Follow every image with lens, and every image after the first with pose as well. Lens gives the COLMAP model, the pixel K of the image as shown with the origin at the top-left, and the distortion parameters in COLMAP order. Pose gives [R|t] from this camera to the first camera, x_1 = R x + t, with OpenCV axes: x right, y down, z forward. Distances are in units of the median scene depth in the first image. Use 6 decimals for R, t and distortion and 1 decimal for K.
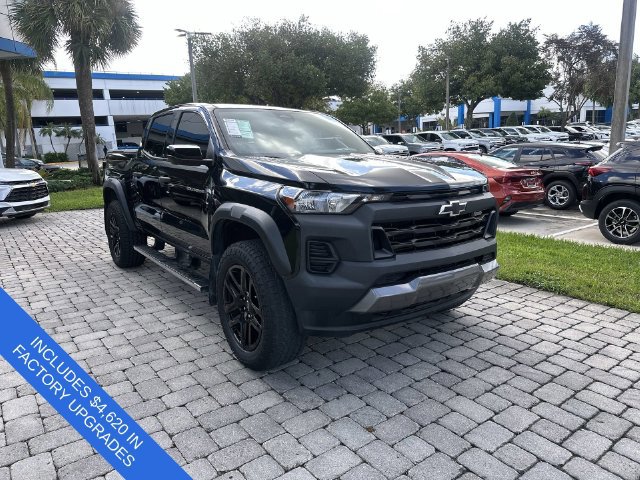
lens RADIAL K [[457.2, 0, 318.9], [0, 457.2, 237.1], [0, 0, 1]] dist [0.040451, -0.053084]
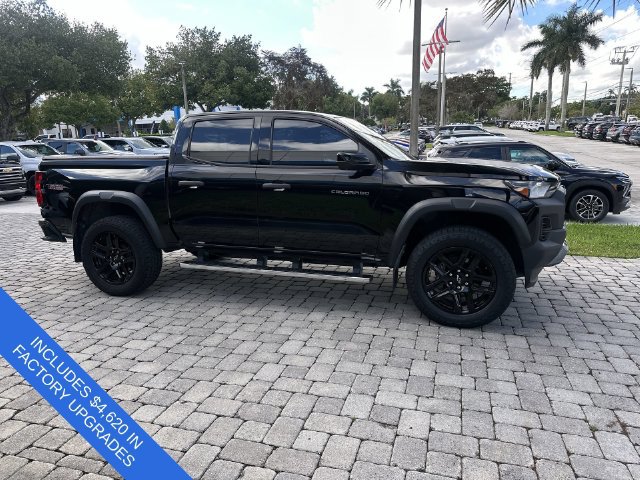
lens RADIAL K [[457.2, 0, 322.0], [0, 457.2, 239.4], [0, 0, 1]] dist [0.040451, -0.053084]
pose [[0.808273, -0.115445, 0.577379, -0.725995], [0.116801, 0.992540, 0.034946, -0.028273], [-0.577107, 0.039193, 0.815728, 0.116109]]
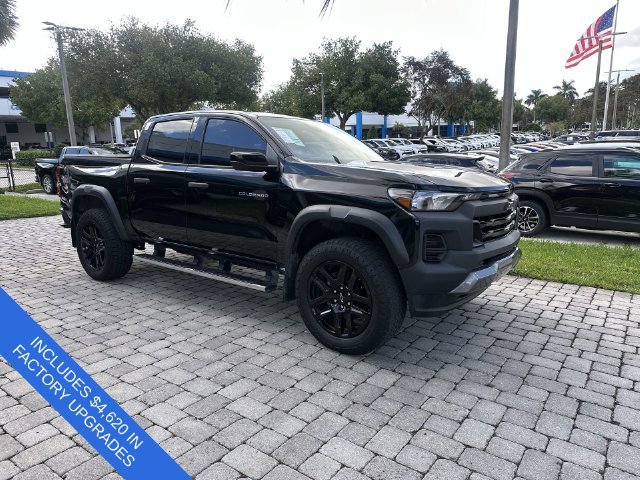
lens RADIAL K [[457.2, 0, 317.3], [0, 457.2, 241.9], [0, 0, 1]] dist [0.040451, -0.053084]
pose [[0.958536, -0.041041, 0.282002, -0.319766], [0.043225, 0.999064, -0.001522, 0.009352], [-0.281675, 0.013649, 0.959413, -0.023800]]
